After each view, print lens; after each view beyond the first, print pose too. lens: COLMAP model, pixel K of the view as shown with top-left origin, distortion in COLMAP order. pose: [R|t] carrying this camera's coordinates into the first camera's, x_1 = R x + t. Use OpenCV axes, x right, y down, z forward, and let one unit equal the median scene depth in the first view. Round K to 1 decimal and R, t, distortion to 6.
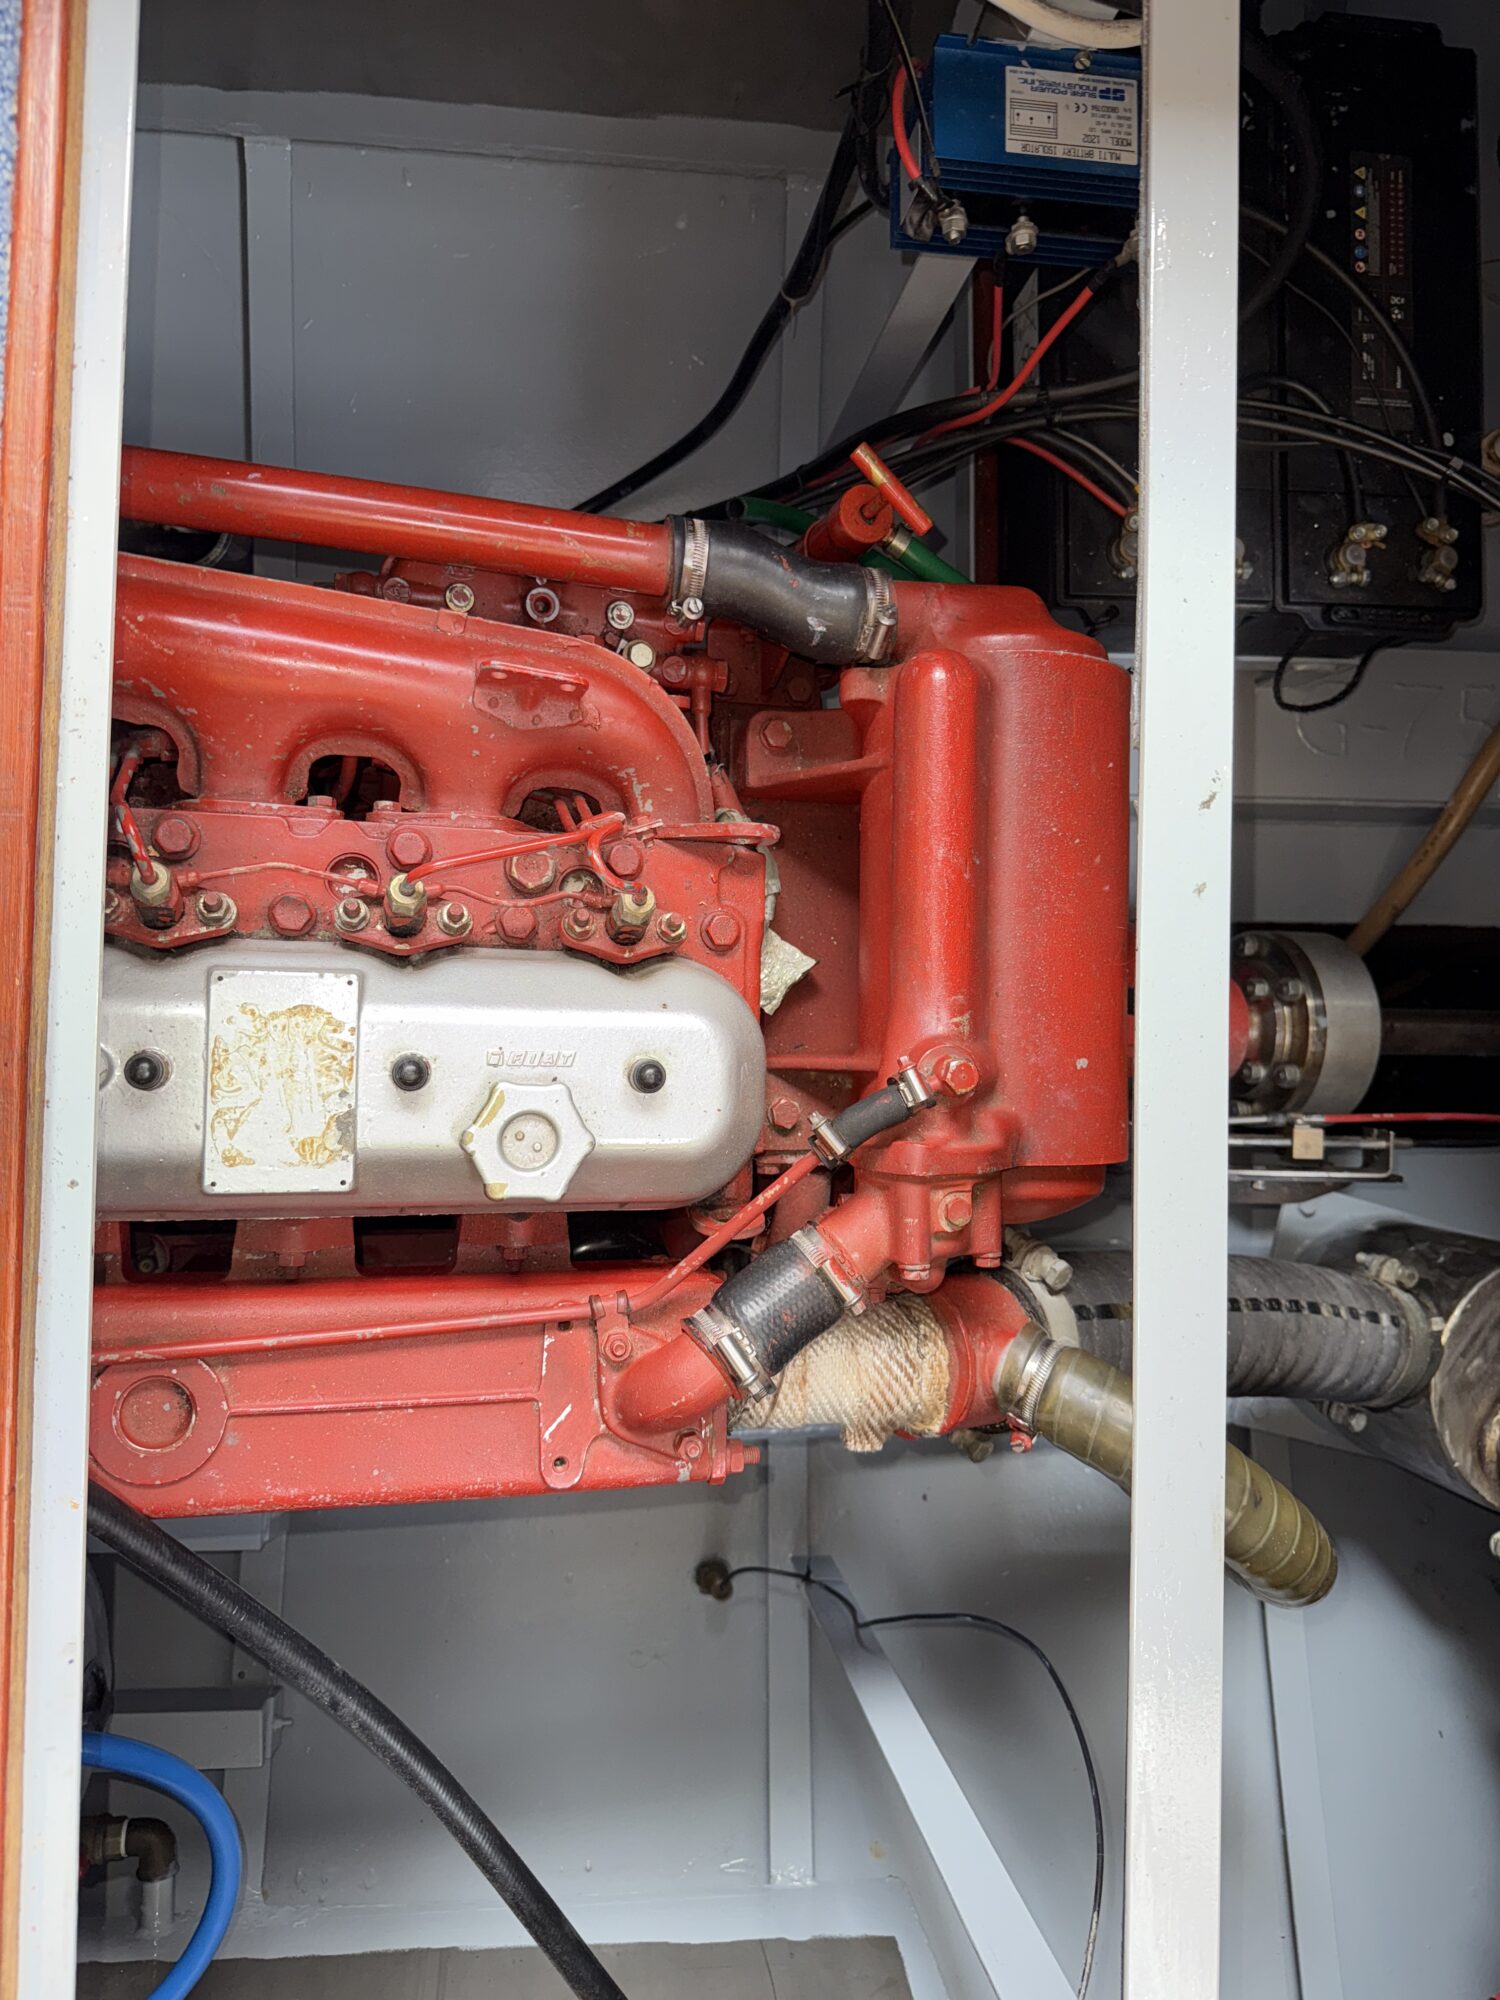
lens RADIAL K [[1585.2, 0, 750.0], [0, 1585.2, 1000.0], [0, 0, 1]] dist [0.001153, -0.001459]
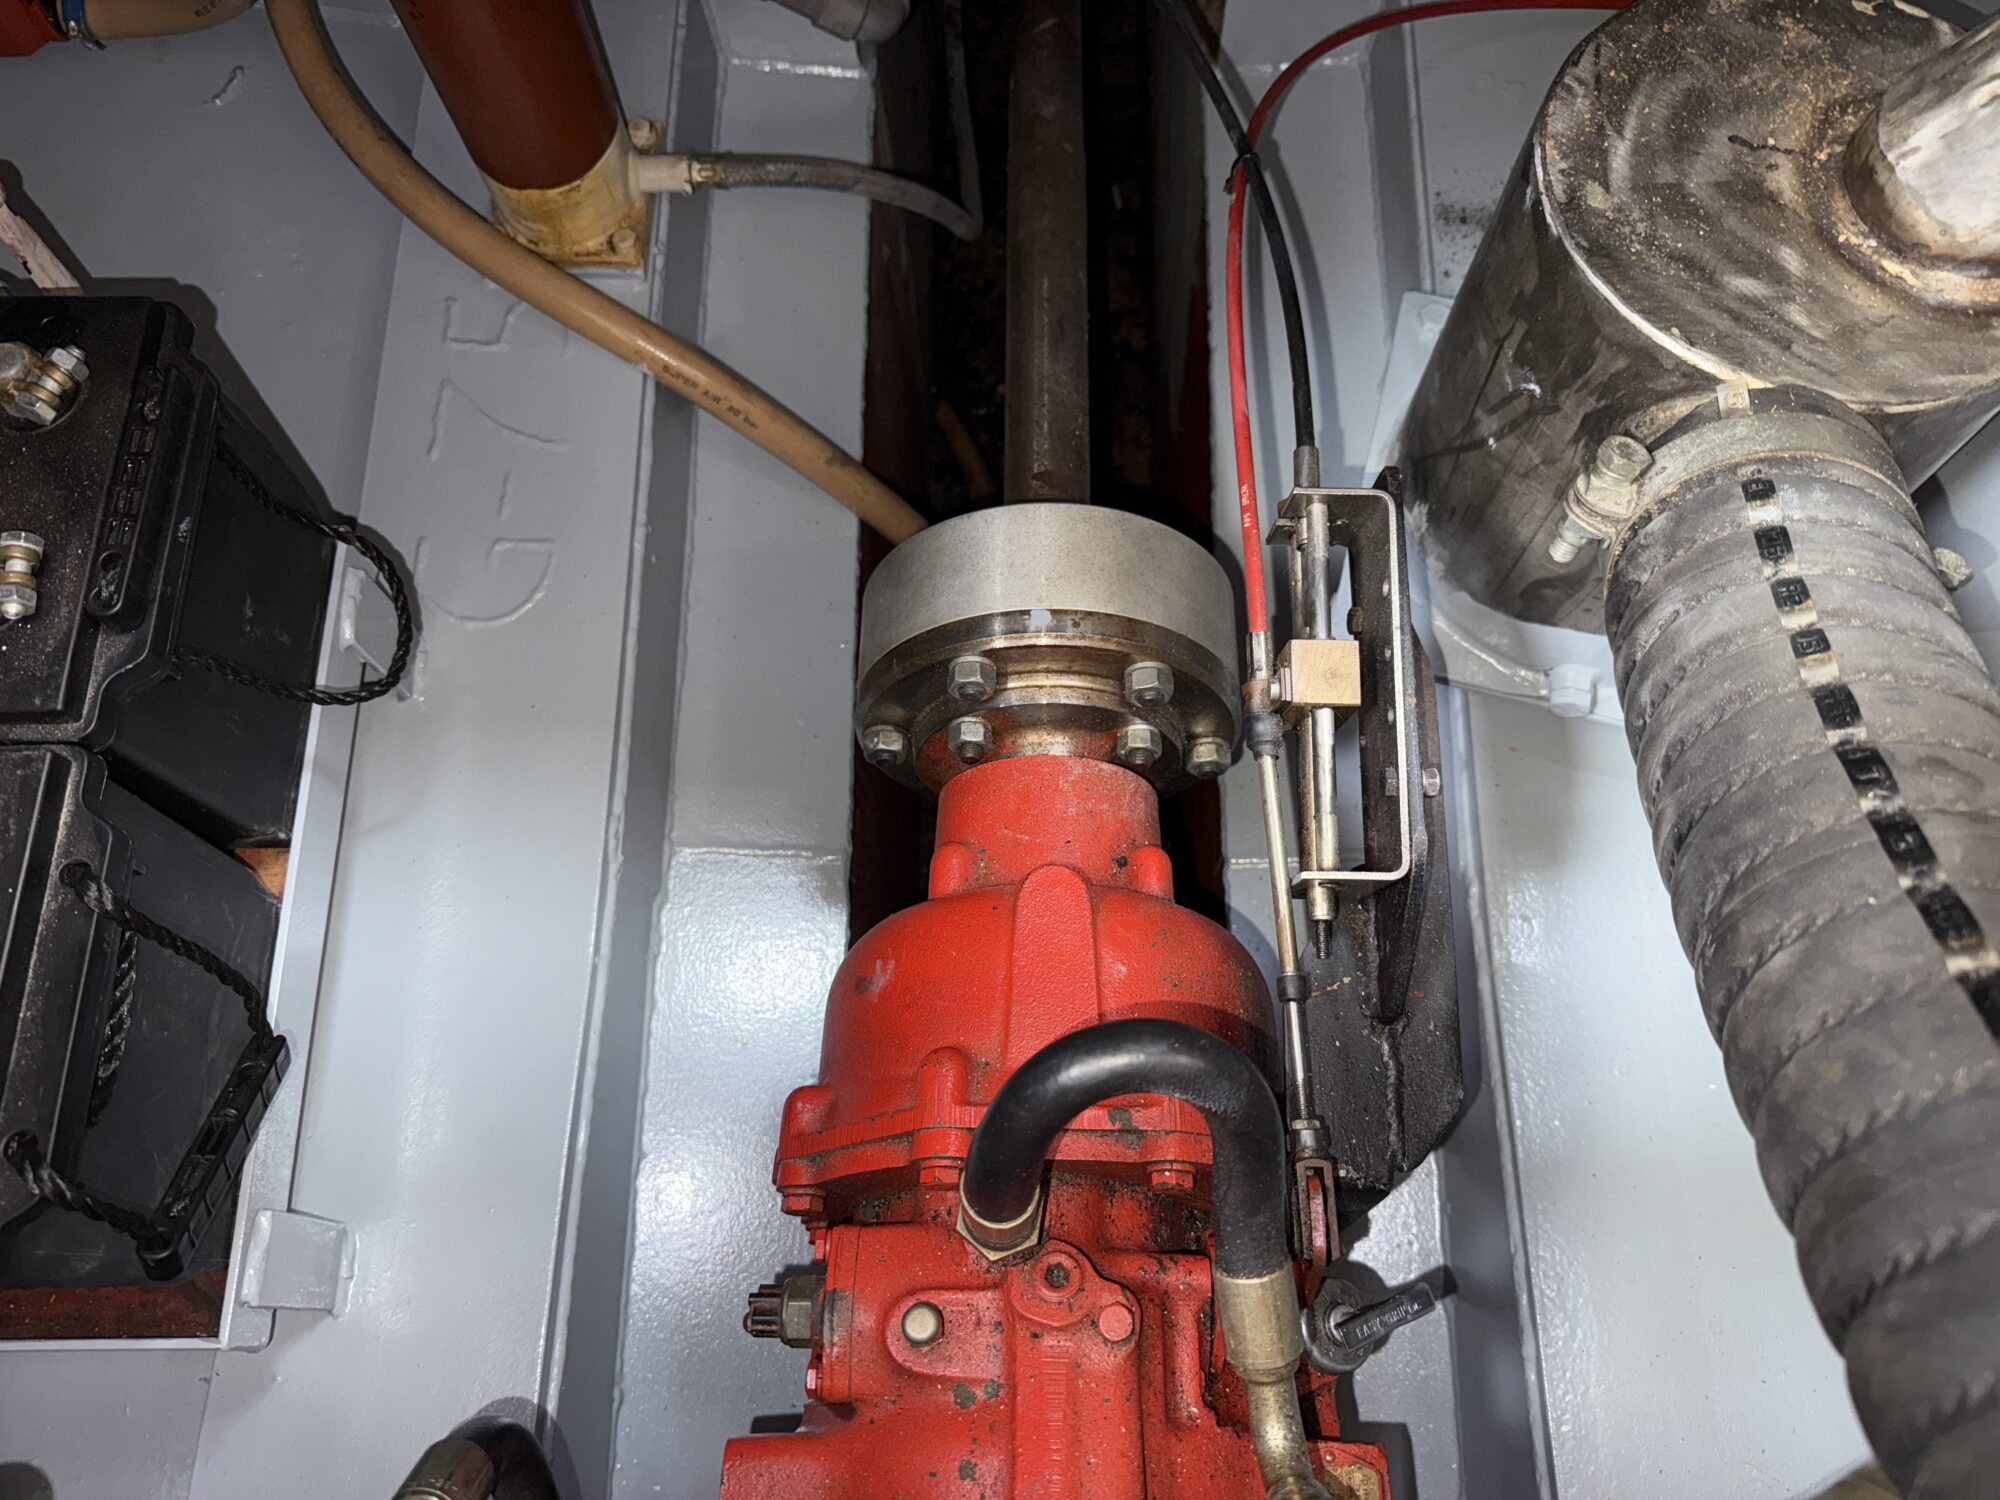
lens RADIAL K [[1585.2, 0, 1000.0], [0, 1585.2, 750.0], [0, 0, 1]] dist [0.001153, -0.001459]
pose [[0.001447, -0.980574, 0.196144, 0.244775], [0.999902, 0.004152, 0.013381, -0.004910], [-0.013935, 0.196106, 0.980484, 0.576101]]
